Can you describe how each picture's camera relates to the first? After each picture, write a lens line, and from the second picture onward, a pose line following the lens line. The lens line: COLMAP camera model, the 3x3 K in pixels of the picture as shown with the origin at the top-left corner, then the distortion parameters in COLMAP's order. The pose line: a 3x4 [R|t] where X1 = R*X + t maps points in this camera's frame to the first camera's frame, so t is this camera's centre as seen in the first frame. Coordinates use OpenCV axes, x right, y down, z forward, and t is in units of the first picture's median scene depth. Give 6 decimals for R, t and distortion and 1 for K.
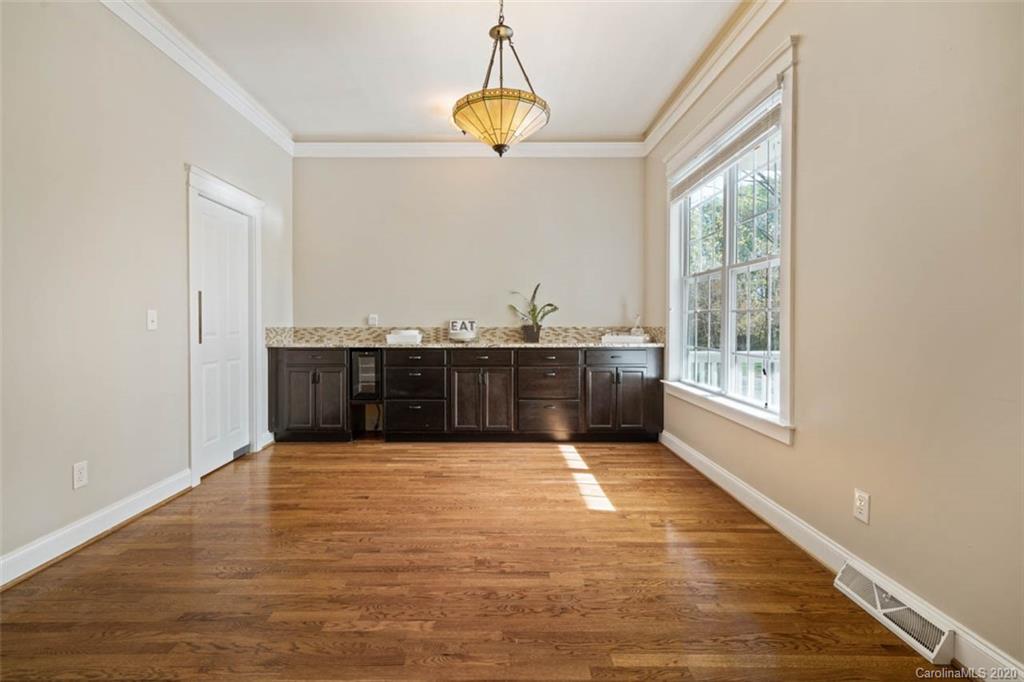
lens RADIAL K [[471.0, 0, 504.1], [0, 471.0, 335.0], [0, 0, 1]] dist [-0.013876, 0.006116]
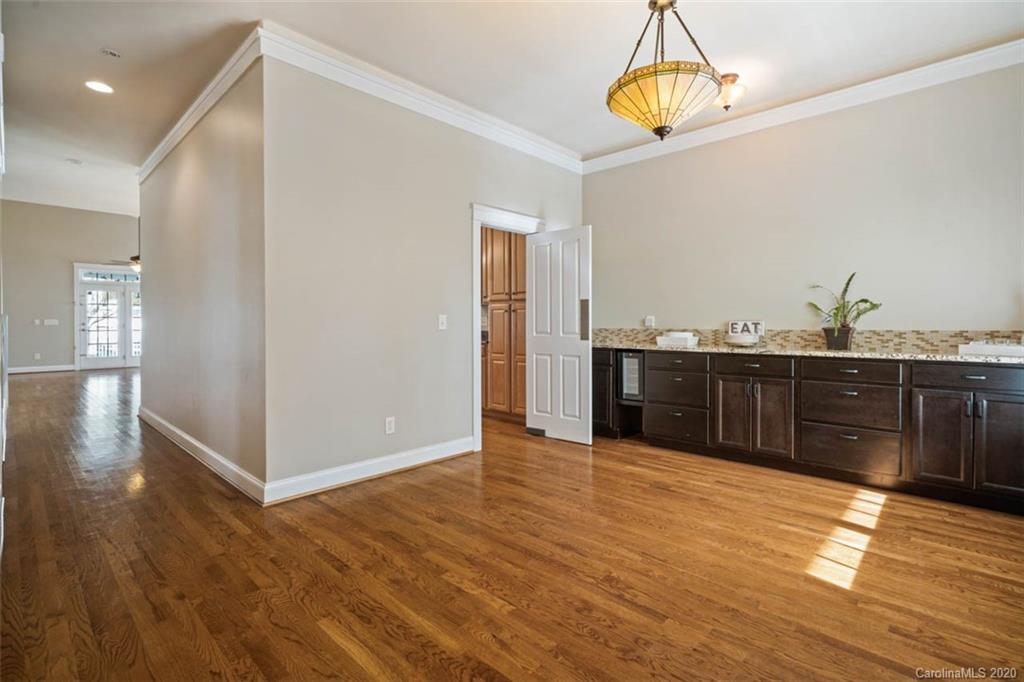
lens RADIAL K [[471.0, 0, 506.5], [0, 471.0, 331.5], [0, 0, 1]] dist [-0.013876, 0.006116]
pose [[0.728688, 0.010797, -0.684761, 0.276745], [-0.017524, 0.999842, -0.002882, -0.004205], [0.684621, 0.014099, 0.728762, 0.103366]]
